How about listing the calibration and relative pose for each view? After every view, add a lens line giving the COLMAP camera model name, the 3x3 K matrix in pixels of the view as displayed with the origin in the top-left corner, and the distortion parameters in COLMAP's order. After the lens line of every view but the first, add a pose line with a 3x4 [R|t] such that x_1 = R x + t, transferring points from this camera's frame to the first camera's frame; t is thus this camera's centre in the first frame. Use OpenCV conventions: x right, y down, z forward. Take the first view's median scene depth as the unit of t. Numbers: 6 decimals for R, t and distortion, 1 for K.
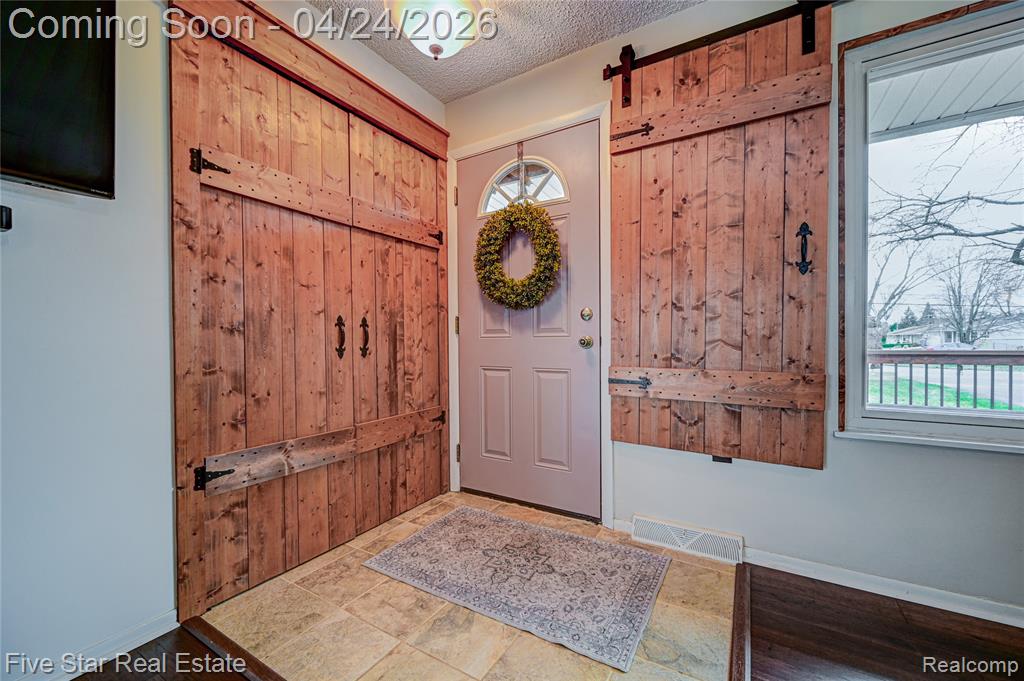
lens RADIAL K [[403.1, 0, 514.5], [0, 403.1, 346.3], [0, 0, 1]] dist [-0.002544, -0.000153]
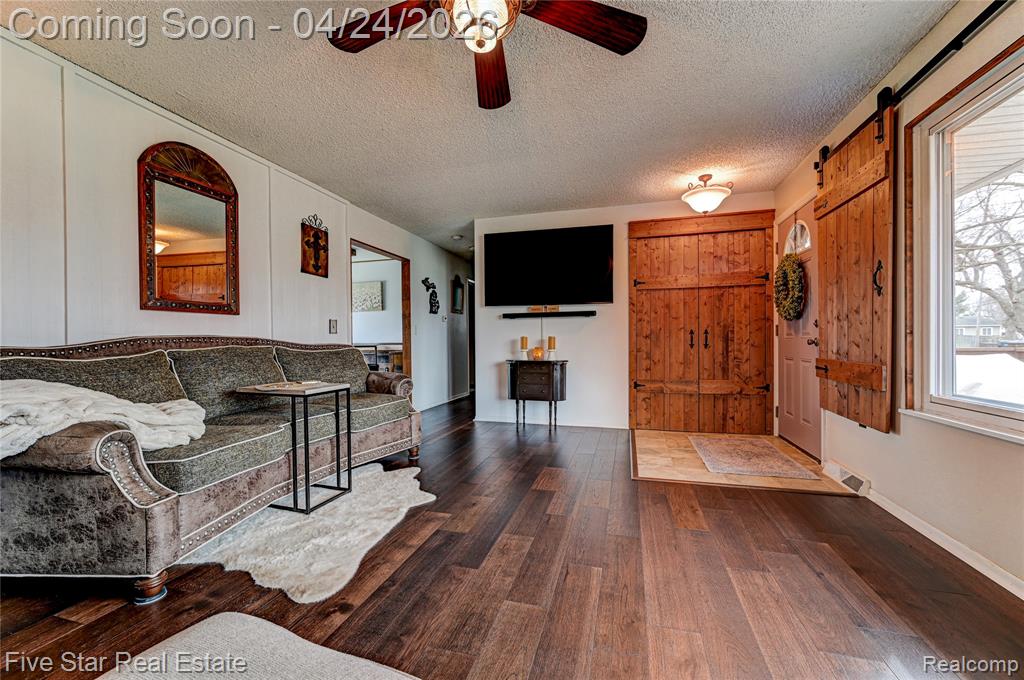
lens RADIAL K [[403.1, 0, 516.7], [0, 403.1, 341.7], [0, 0, 1]] dist [-0.002544, -0.000153]
pose [[0.255836, 0.003728, -0.966713, 1.361351], [-0.008969, 0.999959, 0.001482, -0.002221], [0.966678, 0.008291, 0.255859, -0.467015]]
